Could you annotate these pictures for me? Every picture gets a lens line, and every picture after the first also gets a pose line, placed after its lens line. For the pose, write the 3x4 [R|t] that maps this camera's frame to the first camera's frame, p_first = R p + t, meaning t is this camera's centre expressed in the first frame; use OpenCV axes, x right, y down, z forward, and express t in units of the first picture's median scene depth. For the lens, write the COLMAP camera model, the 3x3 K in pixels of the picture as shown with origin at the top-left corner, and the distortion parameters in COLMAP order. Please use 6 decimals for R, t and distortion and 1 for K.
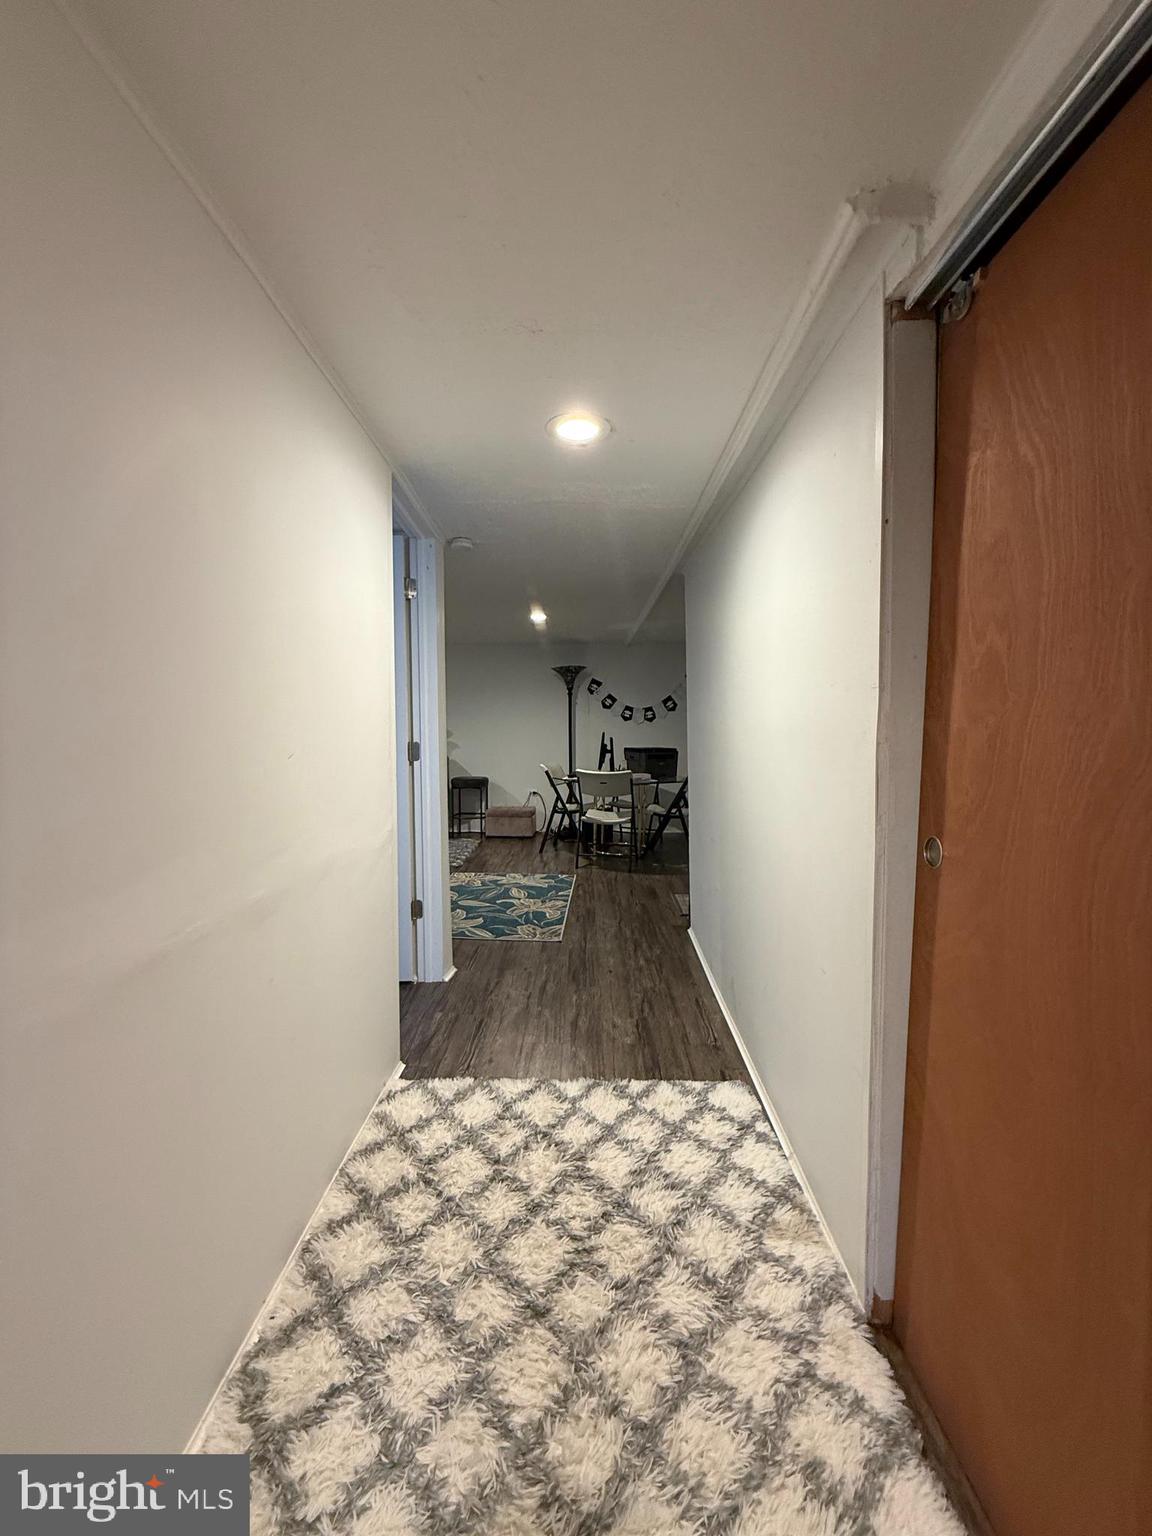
lens RADIAL K [[610.7, 0, 586.2], [0, 610.7, 762.2], [0, 0, 1]] dist [0.000858, -0.000910]
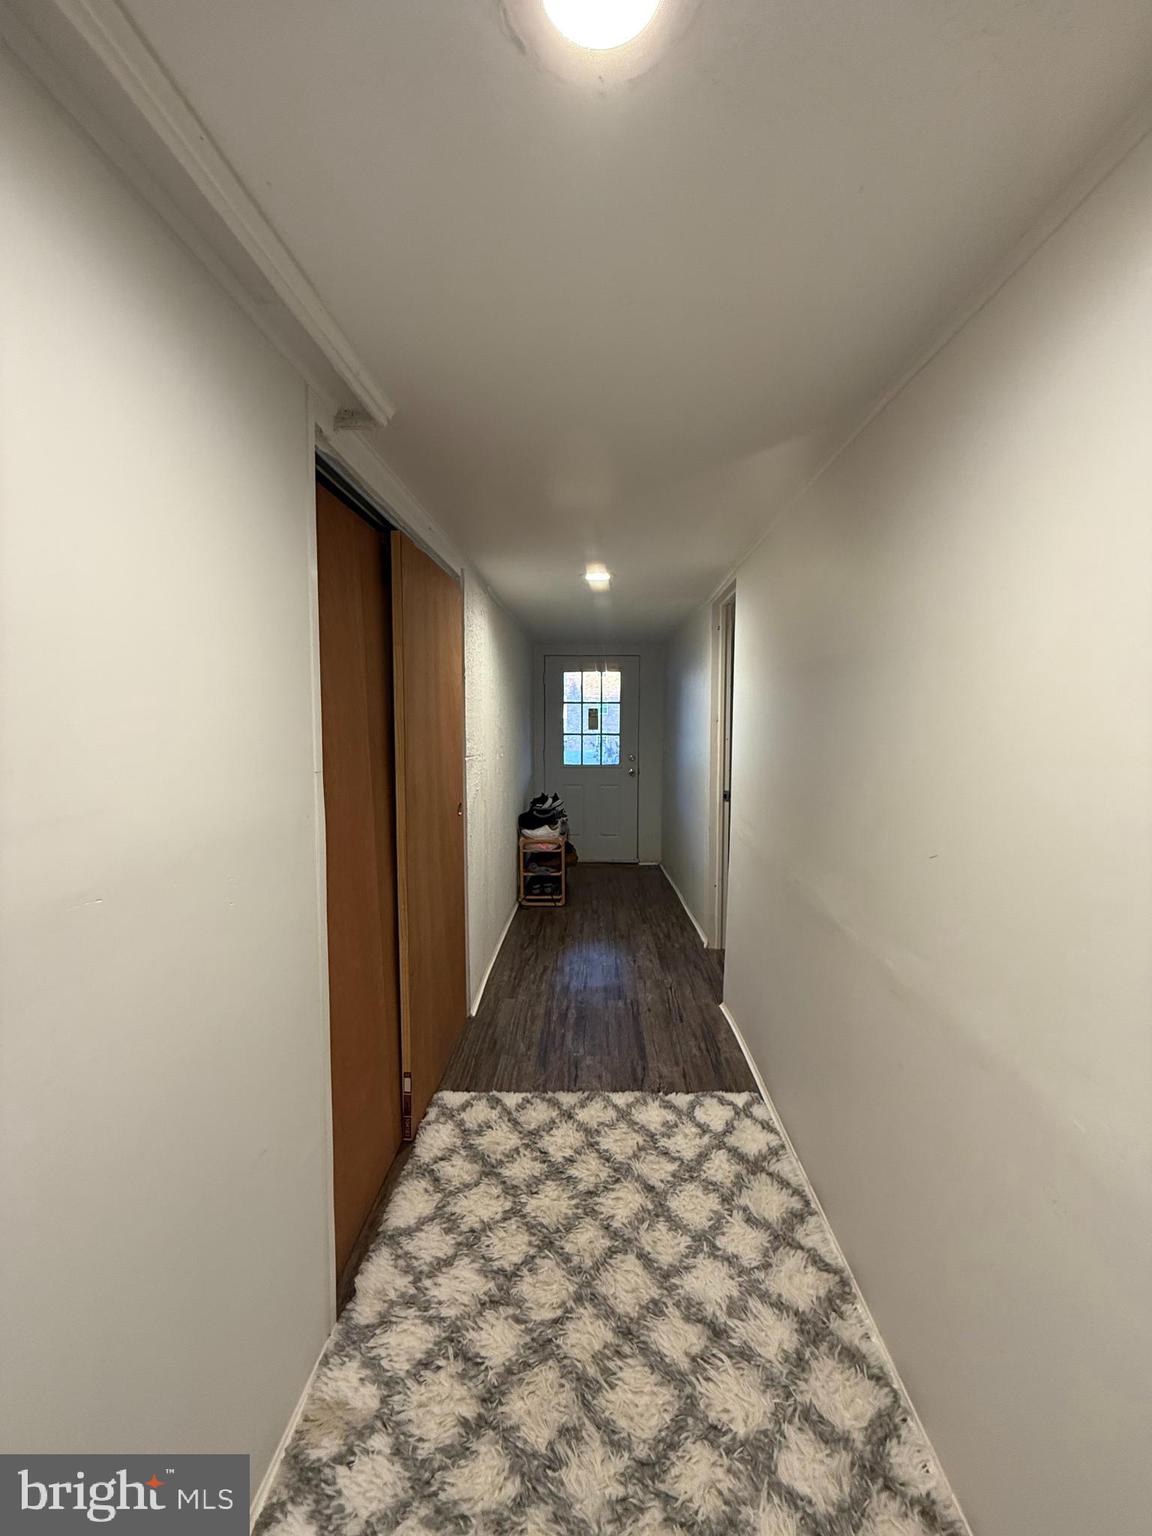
lens RADIAL K [[610.7, 0, 586.2], [0, 610.7, 762.2], [0, 0, 1]] dist [0.000858, -0.000910]
pose [[-0.999849, 0.003740, 0.016996, -0.026088], [0.005863, 0.991926, 0.126681, -0.259305], [-0.016385, 0.126761, -0.991798, 1.959306]]
